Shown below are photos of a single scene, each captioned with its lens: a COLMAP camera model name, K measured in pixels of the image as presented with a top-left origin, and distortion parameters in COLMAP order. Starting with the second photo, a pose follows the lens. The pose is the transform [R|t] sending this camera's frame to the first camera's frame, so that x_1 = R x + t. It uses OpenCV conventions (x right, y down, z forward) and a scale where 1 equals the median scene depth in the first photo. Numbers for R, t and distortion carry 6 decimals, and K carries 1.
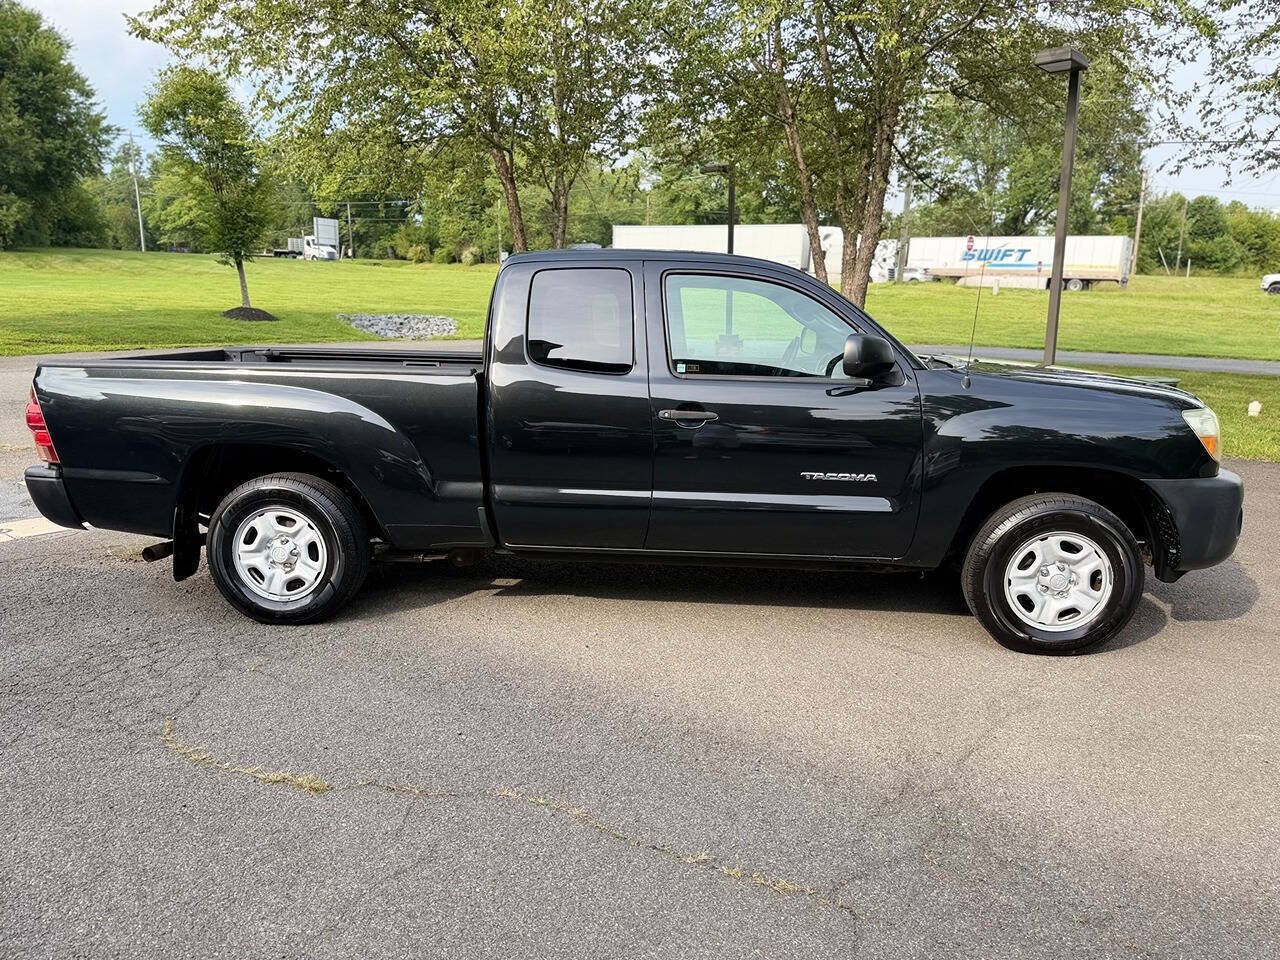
lens RADIAL K [[919.5, 0, 640.9], [0, 919.5, 479.7], [0, 0, 1]] dist [0.006831, -0.020345]
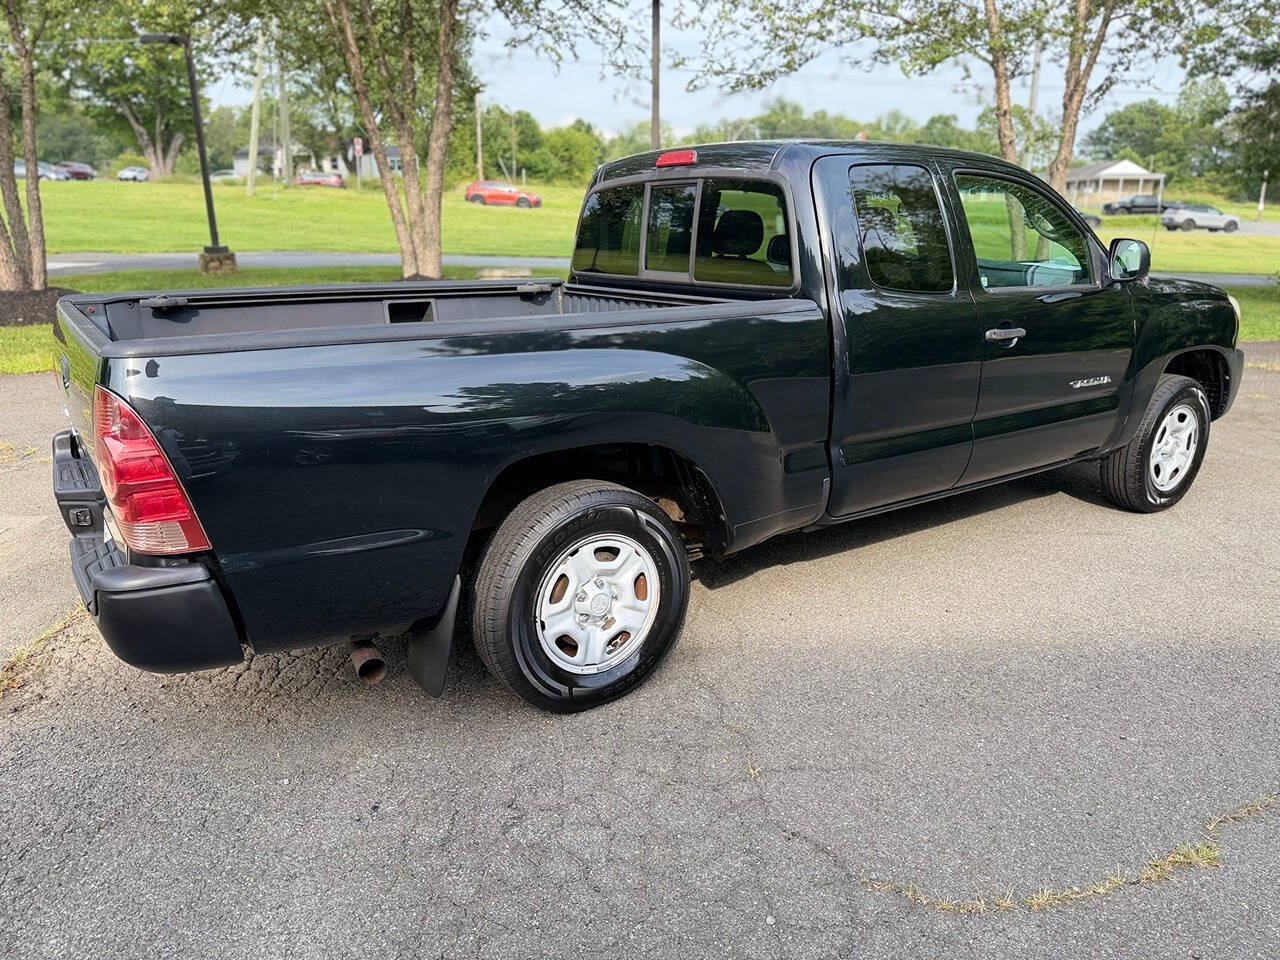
lens RADIAL K [[914.0, 0, 640.0], [0, 914.0, 480.0], [0, 0, 1]] dist [0.010777, -0.014746]
pose [[0.765576, -0.184995, 0.616174, -0.633696], [0.123952, 0.982235, 0.140892, -0.079357], [-0.631291, -0.031488, 0.774906, 0.399881]]
